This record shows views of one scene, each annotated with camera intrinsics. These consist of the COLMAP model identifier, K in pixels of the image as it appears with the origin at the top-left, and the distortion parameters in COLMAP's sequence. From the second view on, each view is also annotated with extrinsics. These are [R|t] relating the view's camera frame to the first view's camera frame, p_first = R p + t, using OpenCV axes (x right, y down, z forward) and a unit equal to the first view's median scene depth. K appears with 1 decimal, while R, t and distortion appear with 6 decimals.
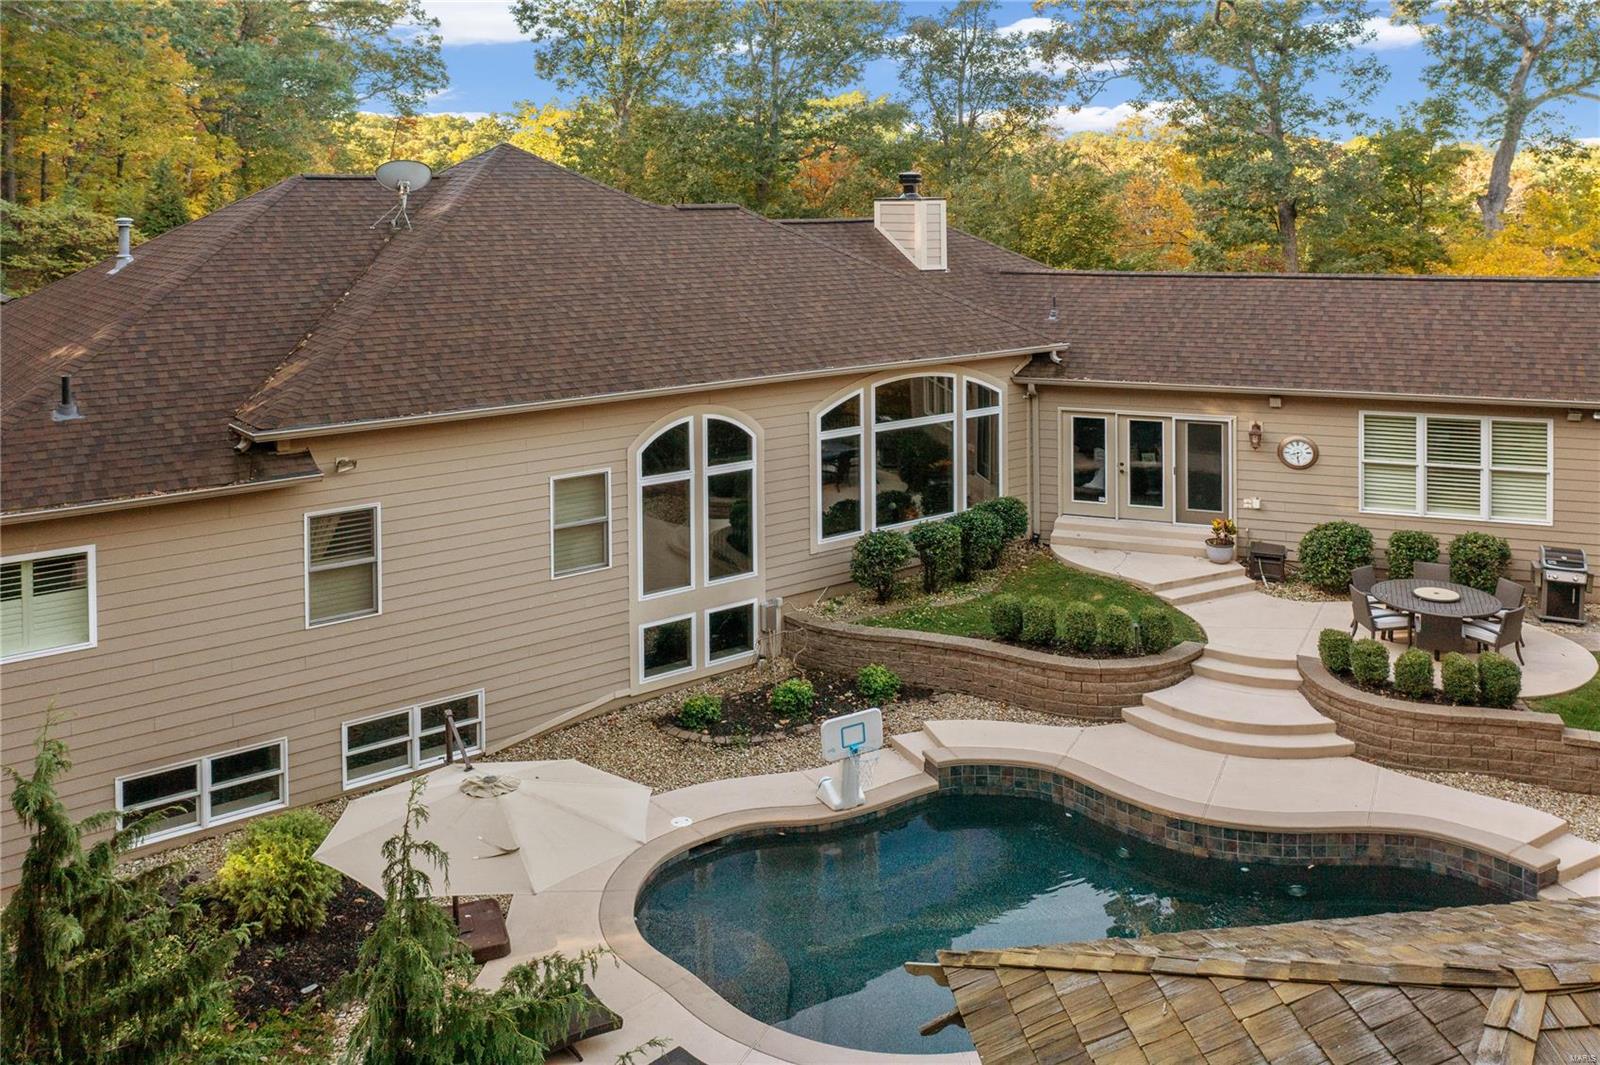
lens RADIAL K [[1218.9, 0, 800.5], [0, 1218.9, 231.2], [0, 0, 1]] dist [0.000164, -0.002028]
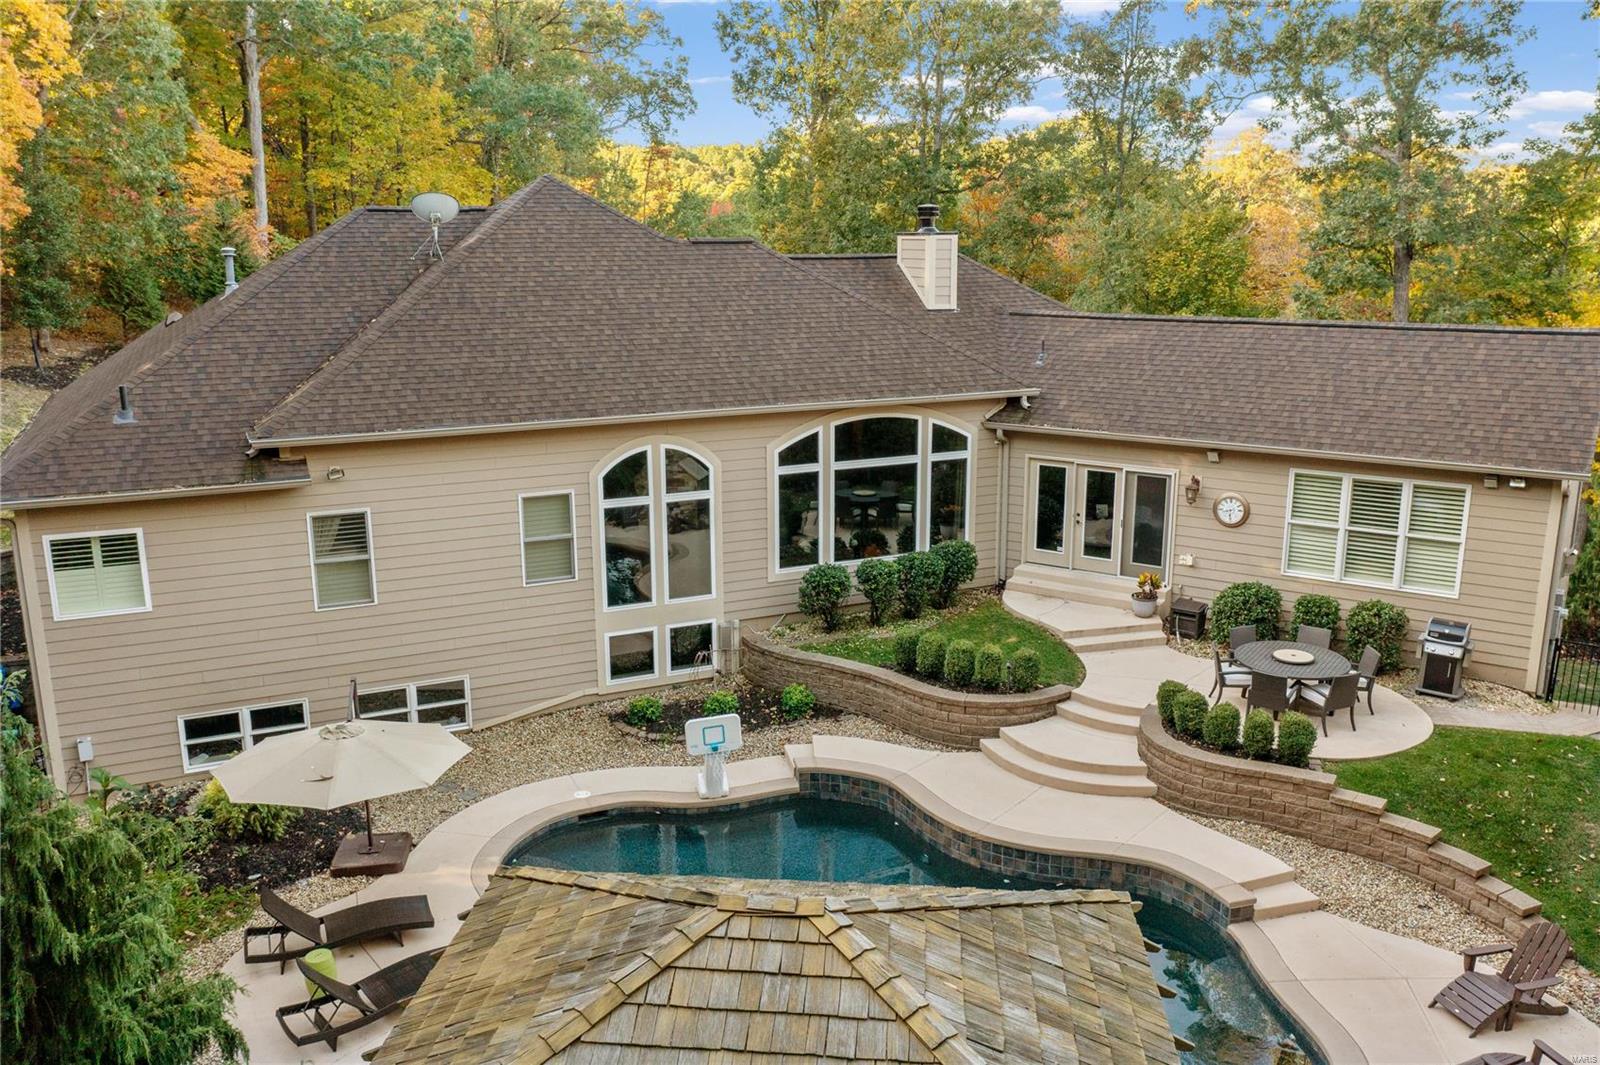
lens RADIAL K [[1289.7, 0, 805.1], [0, 1289.7, 554.1], [0, 0, 1]] dist [-0.002314, 0.003644]
pose [[0.969703, 0.063805, -0.235808, 0.322787], [-0.011874, 0.976457, 0.215384, 0.003144], [0.243999, -0.206059, 0.947631, -0.037827]]
